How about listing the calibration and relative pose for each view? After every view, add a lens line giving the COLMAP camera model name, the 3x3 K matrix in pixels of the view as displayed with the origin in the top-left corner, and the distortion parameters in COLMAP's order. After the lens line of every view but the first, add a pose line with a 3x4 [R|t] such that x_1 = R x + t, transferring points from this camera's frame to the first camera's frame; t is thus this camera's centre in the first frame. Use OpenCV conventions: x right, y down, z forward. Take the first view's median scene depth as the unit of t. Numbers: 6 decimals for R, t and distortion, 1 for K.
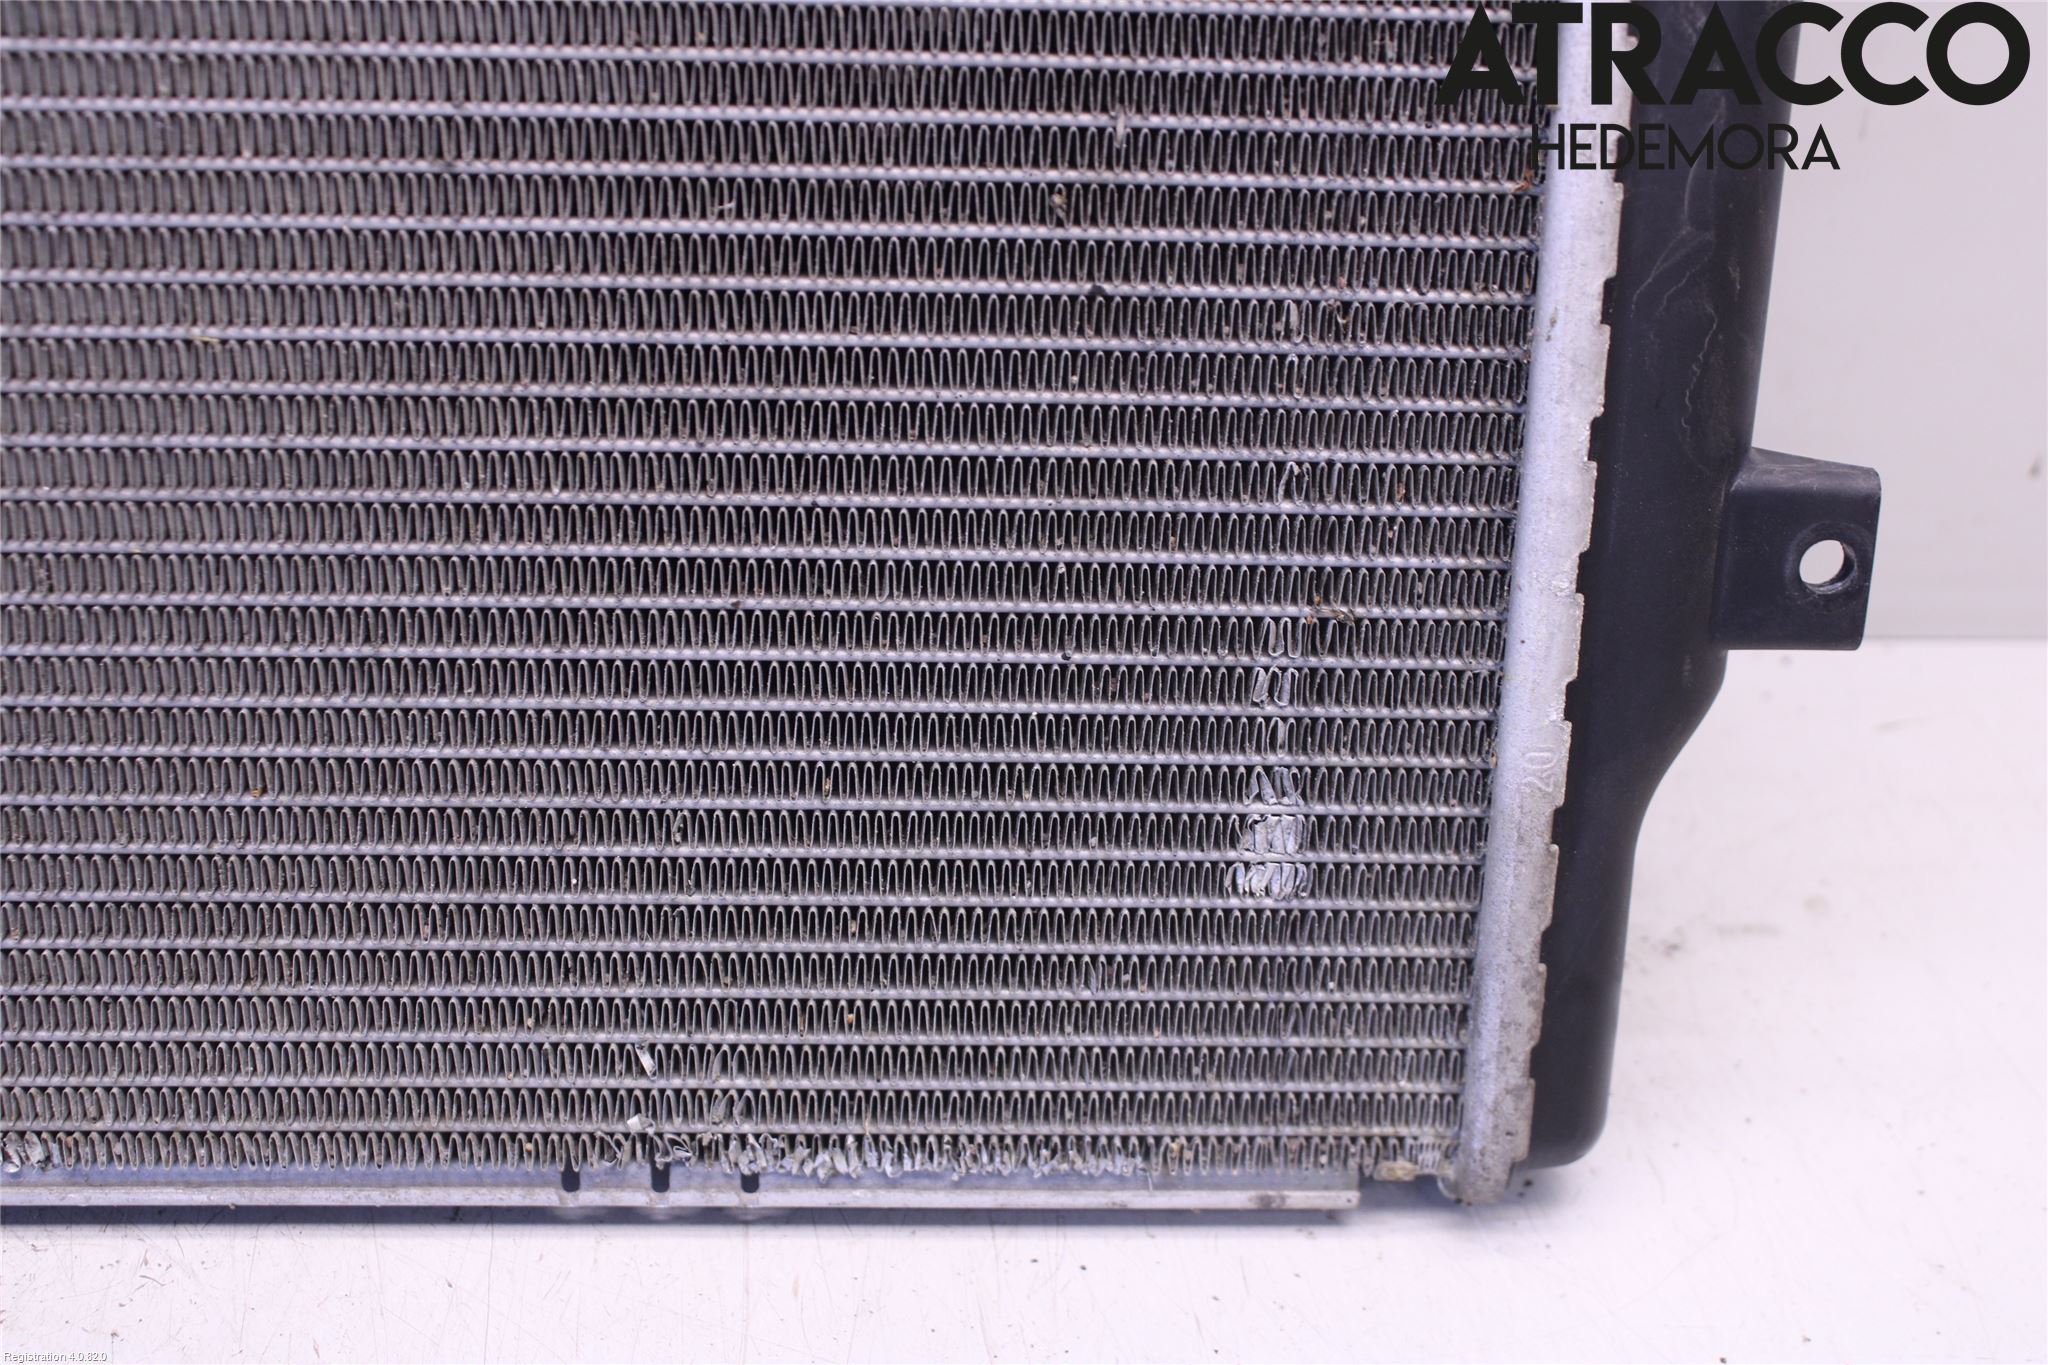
lens RADIAL K [[2610.3, 0, 1024.0], [0, 2610.3, 682.5], [0, 0, 1]] dist [-0.065457, 0.040366]
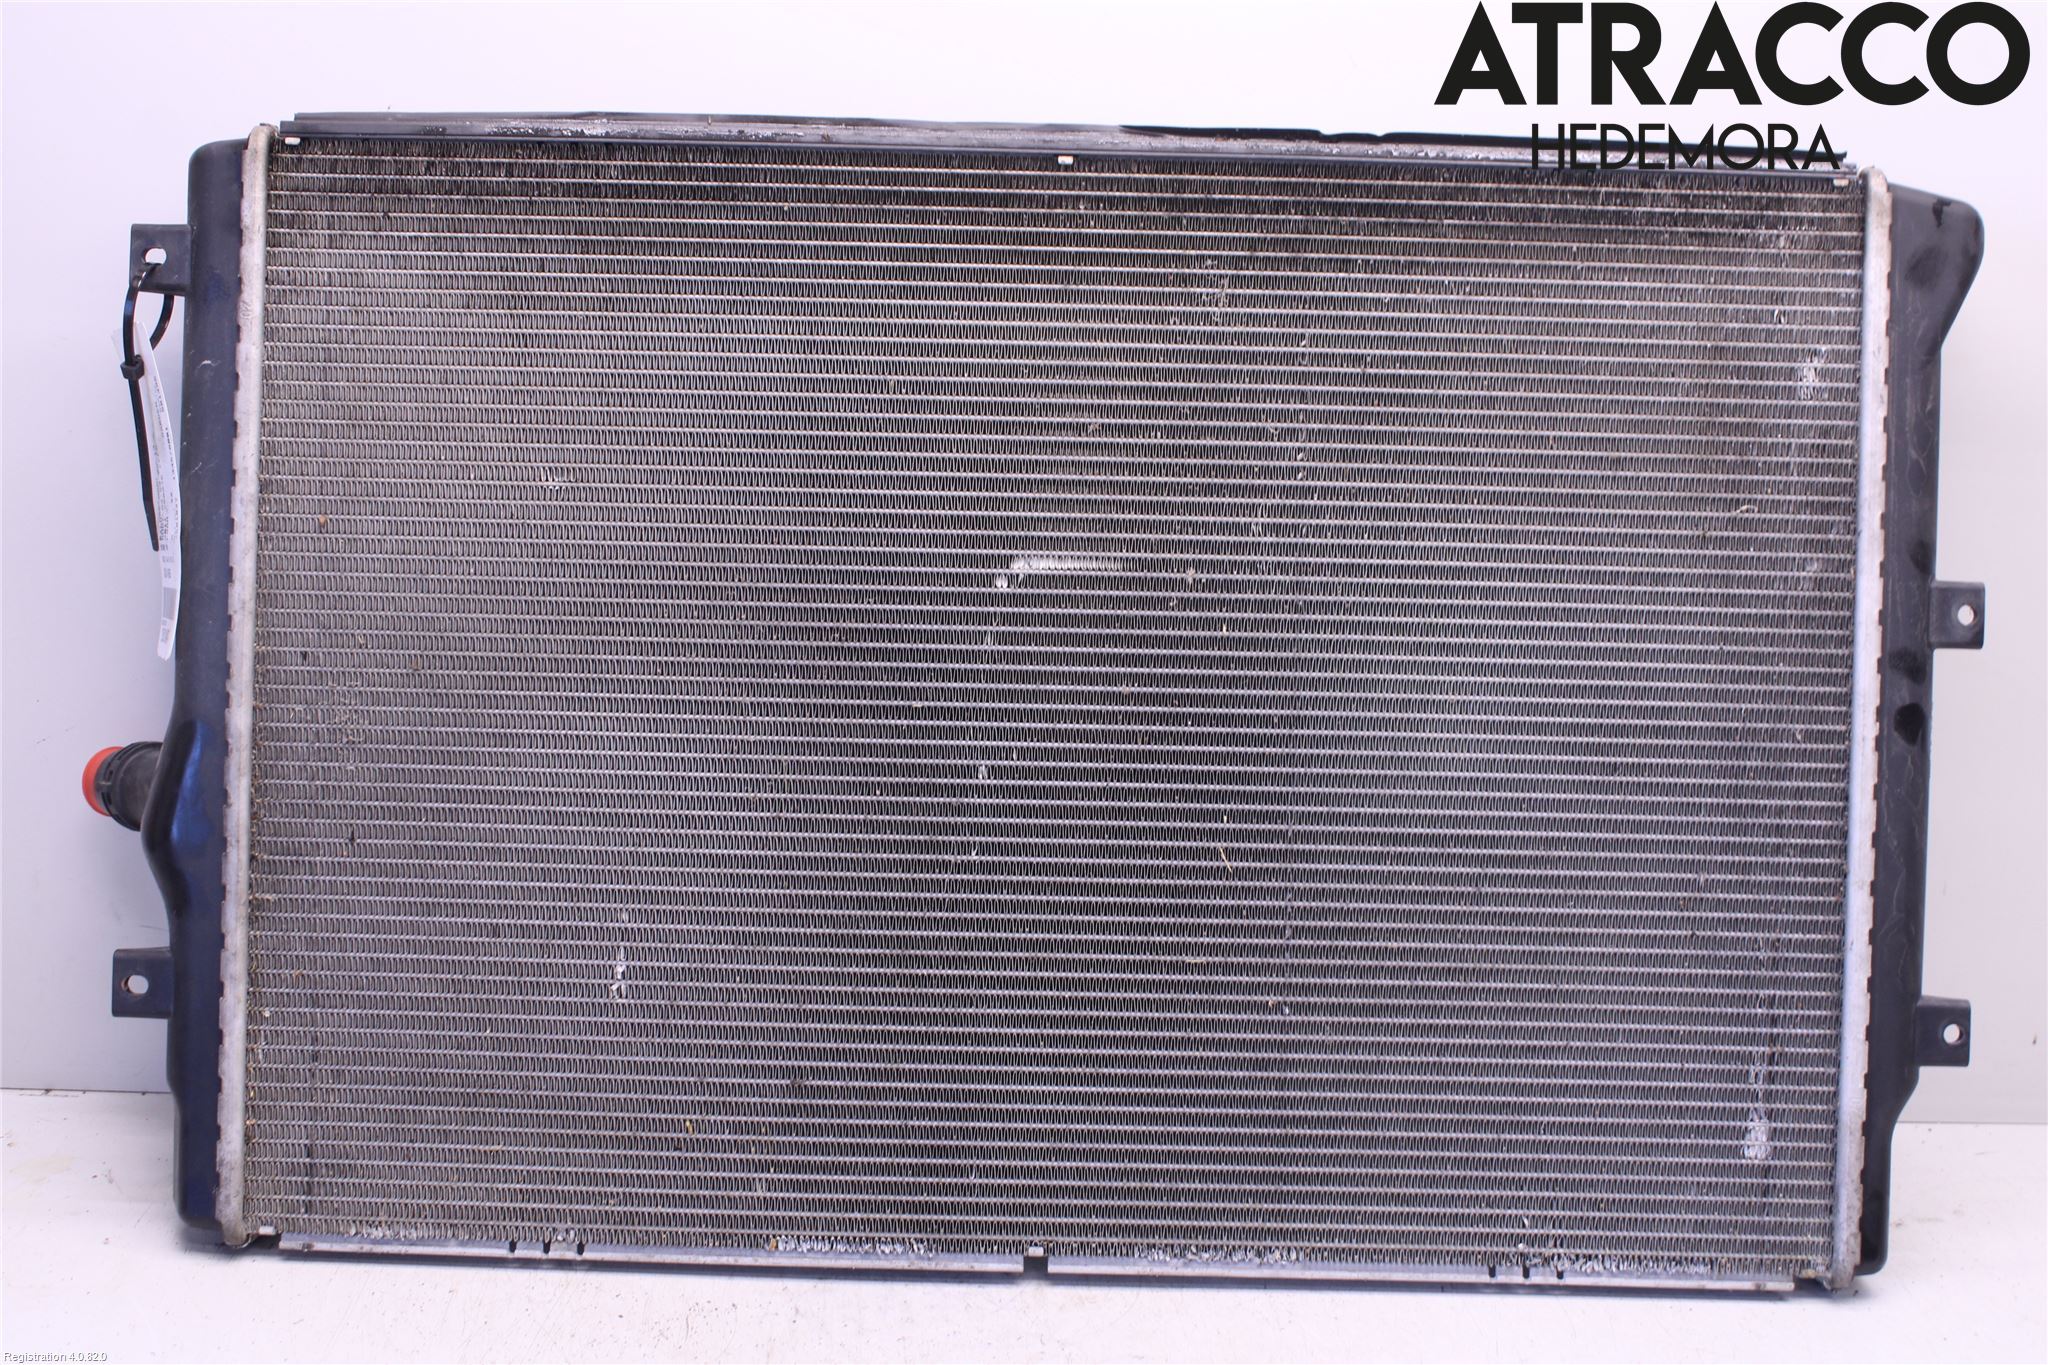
lens RADIAL K [[2378.6, 0, 1024.0], [0, 2378.6, 682.5], [0, 0, 1]] dist [-0.068092, 0.034153]
pose [[0.998901, 0.003233, -0.046758, -0.558778], [-0.017967, 0.947817, -0.318307, 0.410172], [0.043289, 0.318798, 0.946834, -1.522046]]
